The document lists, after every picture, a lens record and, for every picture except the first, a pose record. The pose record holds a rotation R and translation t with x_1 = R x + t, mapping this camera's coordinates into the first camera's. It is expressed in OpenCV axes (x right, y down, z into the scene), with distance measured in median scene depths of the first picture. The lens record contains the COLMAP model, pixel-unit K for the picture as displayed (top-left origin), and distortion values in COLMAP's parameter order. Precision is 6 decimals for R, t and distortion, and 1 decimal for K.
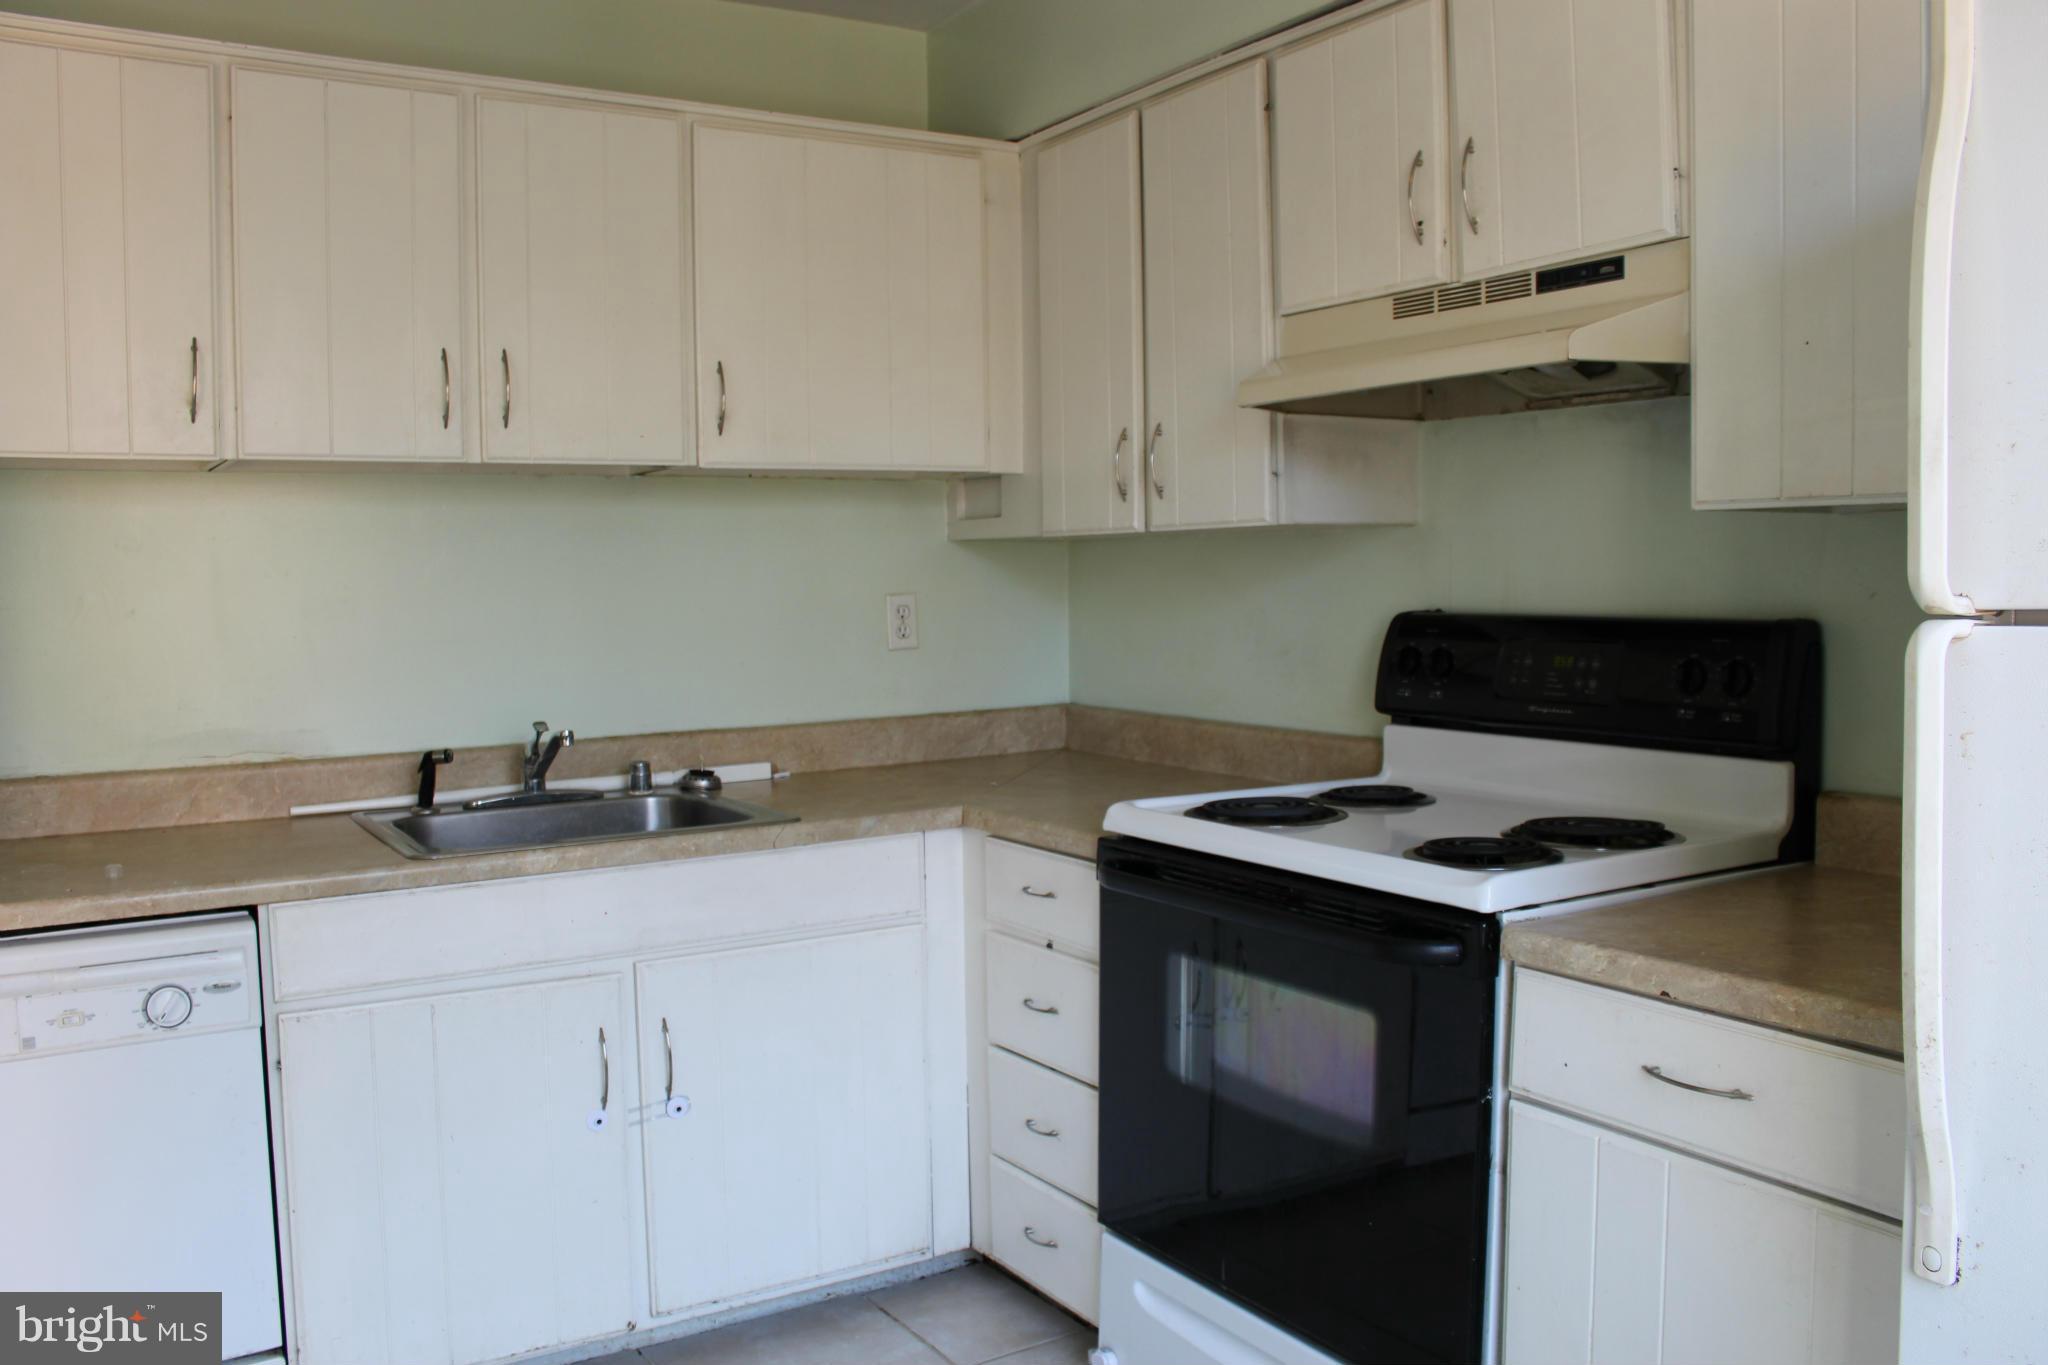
lens RADIAL K [[1687.2, 0, 1024.0], [0, 1687.2, 682.5], [0, 0, 1]] dist [-0.153466, 0.131493]
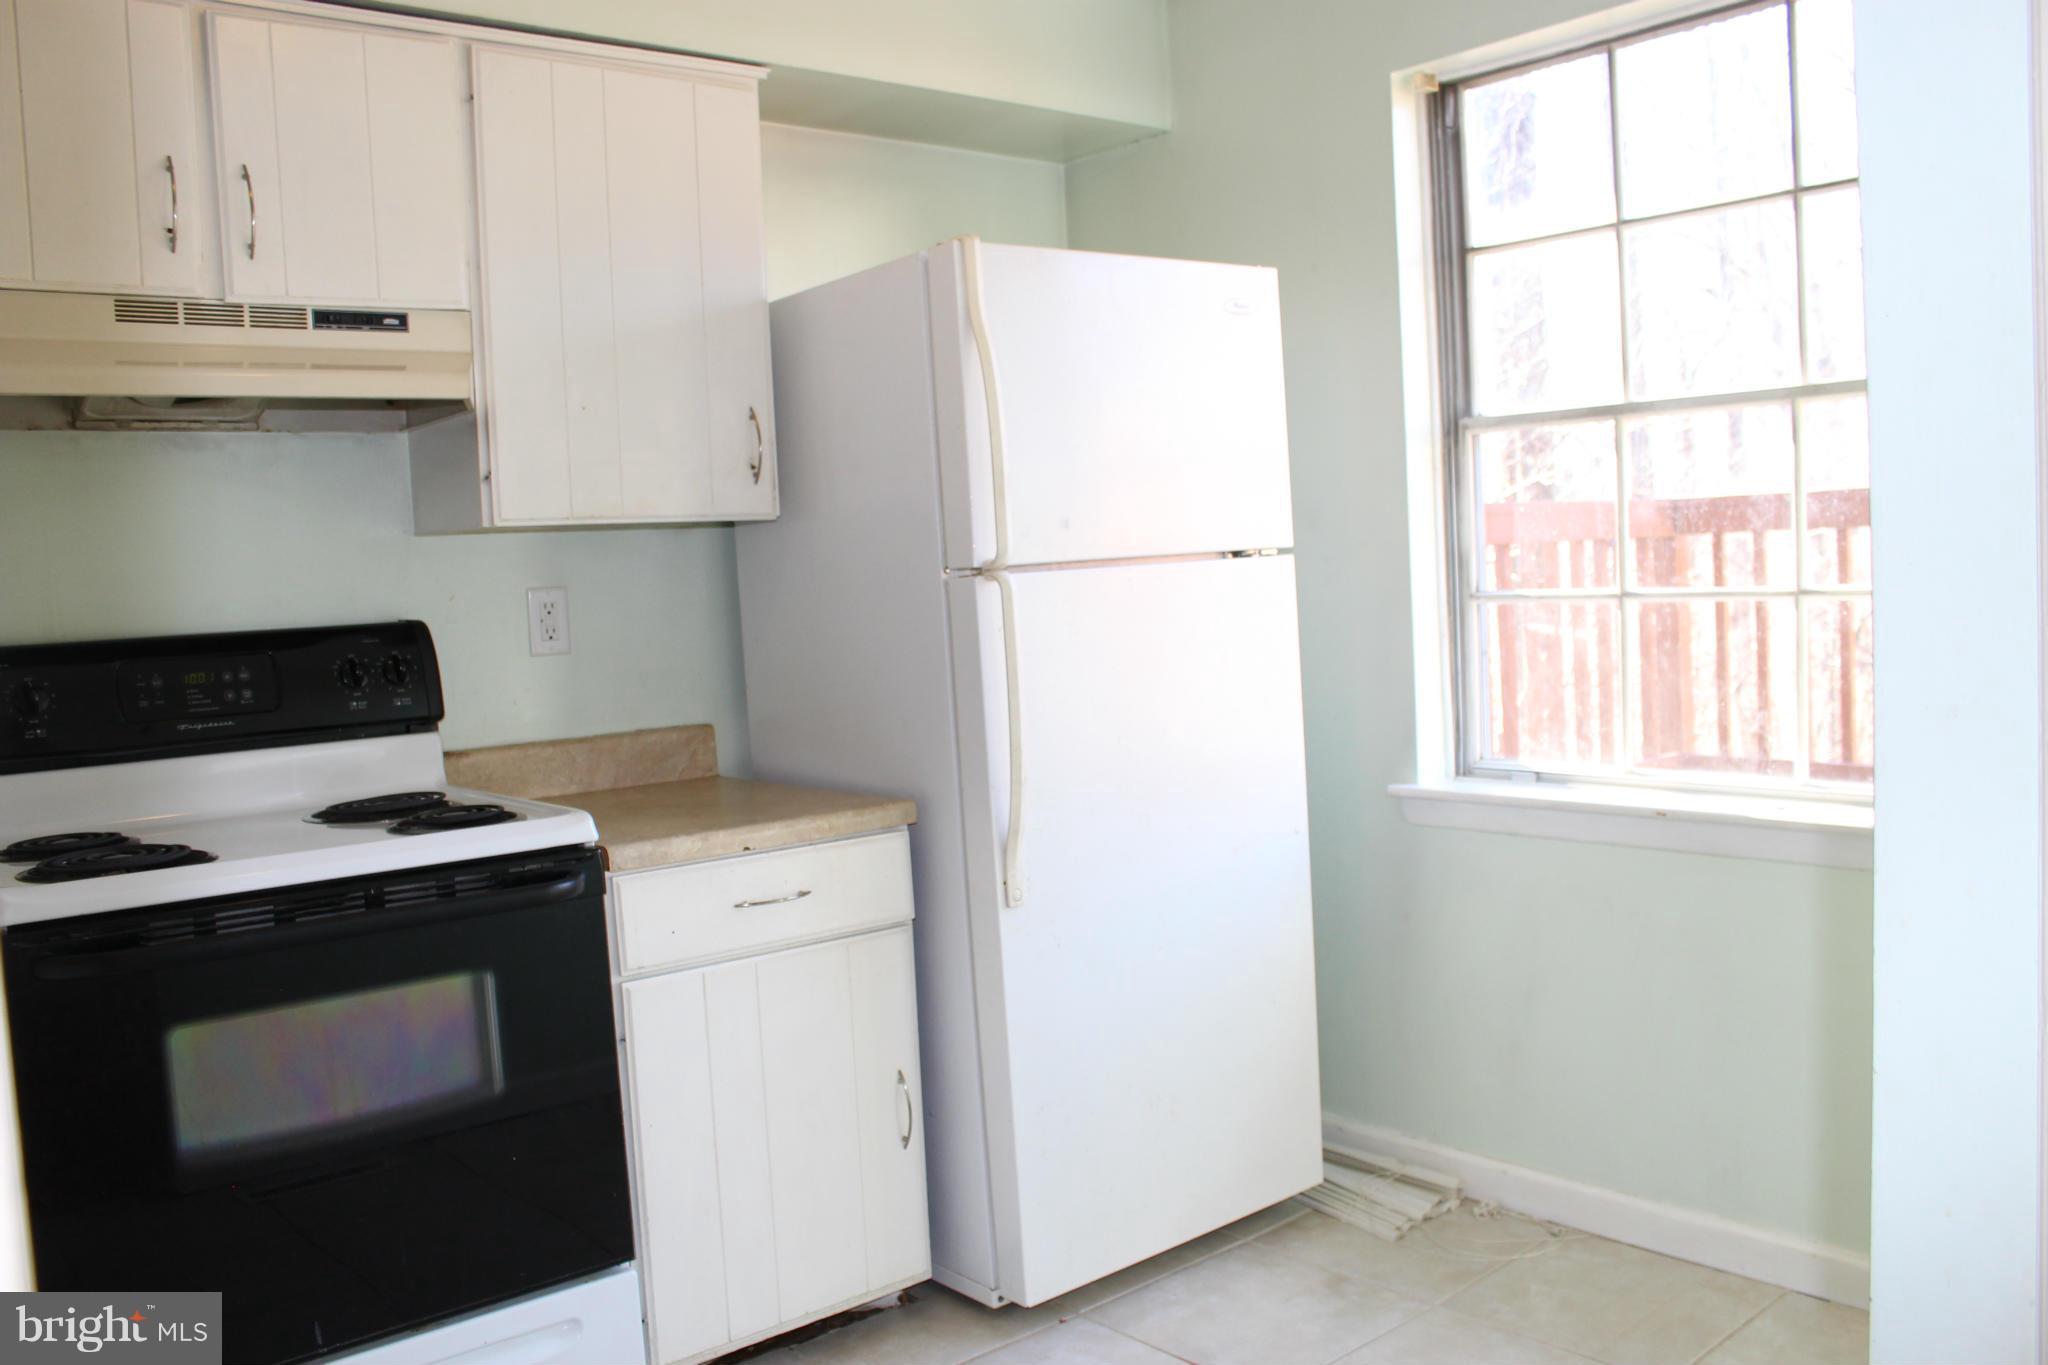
lens RADIAL K [[1687.2, 0, 1024.0], [0, 1687.2, 682.5], [0, 0, 1]] dist [-0.153466, 0.131493]
pose [[-0.144272, -0.049815, 0.988283, -0.806833], [0.113622, 0.991292, 0.066554, -0.020799], [-0.982993, 0.121892, -0.137356, 0.685334]]
